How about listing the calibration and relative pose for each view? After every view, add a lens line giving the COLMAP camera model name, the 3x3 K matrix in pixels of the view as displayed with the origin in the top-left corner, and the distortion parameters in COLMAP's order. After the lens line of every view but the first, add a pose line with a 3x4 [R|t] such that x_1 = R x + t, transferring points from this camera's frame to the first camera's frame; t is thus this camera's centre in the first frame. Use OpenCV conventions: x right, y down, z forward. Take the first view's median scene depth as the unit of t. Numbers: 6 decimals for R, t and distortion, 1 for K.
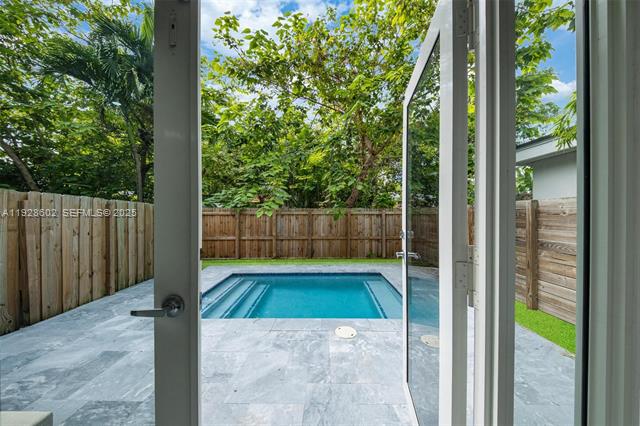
lens RADIAL K [[224.9, 0, 320.9], [0, 224.9, 210.4], [0, 0, 1]] dist [0.020377, -0.000019]
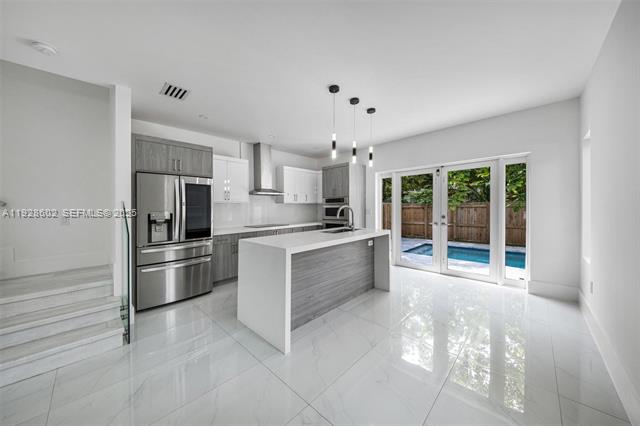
lens RADIAL K [[215.6, 0, 321.0], [0, 215.6, 209.6], [0, 0, 1]] dist [0.000142, -0.000051]
pose [[0.728240, -0.003275, -0.685314, 0.102282], [0.017492, 0.999752, 0.013811, -0.000297], [0.685099, -0.022046, 0.728117, -0.540028]]
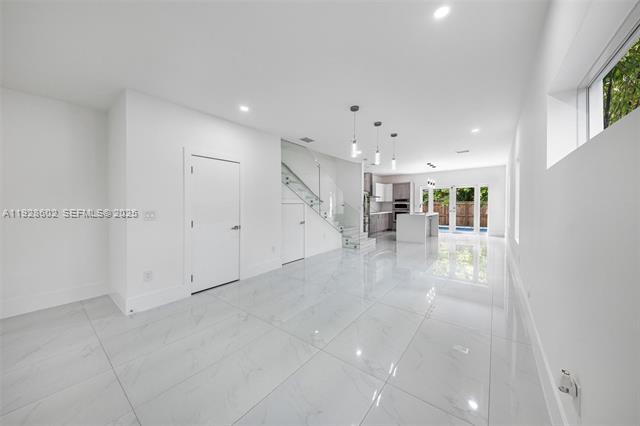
lens RADIAL K [[224.9, 0, 320.9], [0, 224.9, 210.4], [0, 0, 1]] dist [0.020377, -0.000019]
pose [[0.804446, 0.015099, -0.593834, 0.111374], [0.007180, 0.999357, 0.035137, -0.008936], [0.593982, -0.032530, 0.803820, -1.450997]]
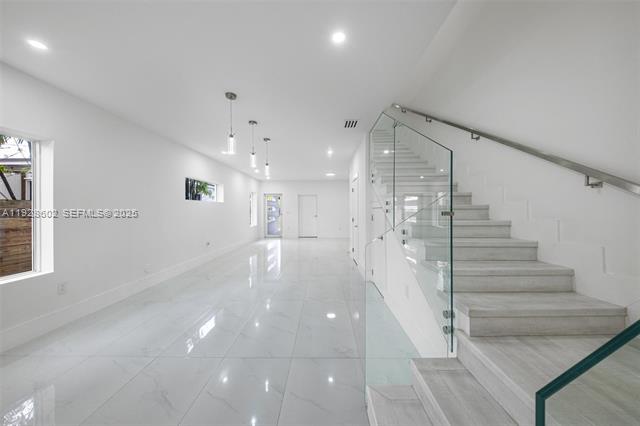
lens RADIAL K [[215.6, 0, 321.0], [0, 215.6, 209.6], [0, 0, 1]] dist [0.000142, -0.000051]
pose [[-0.999939, 0.009834, -0.004980, -0.240903], [0.009876, 0.999914, -0.008584, 0.000557], [0.004895, -0.008633, -0.999951, -0.477418]]
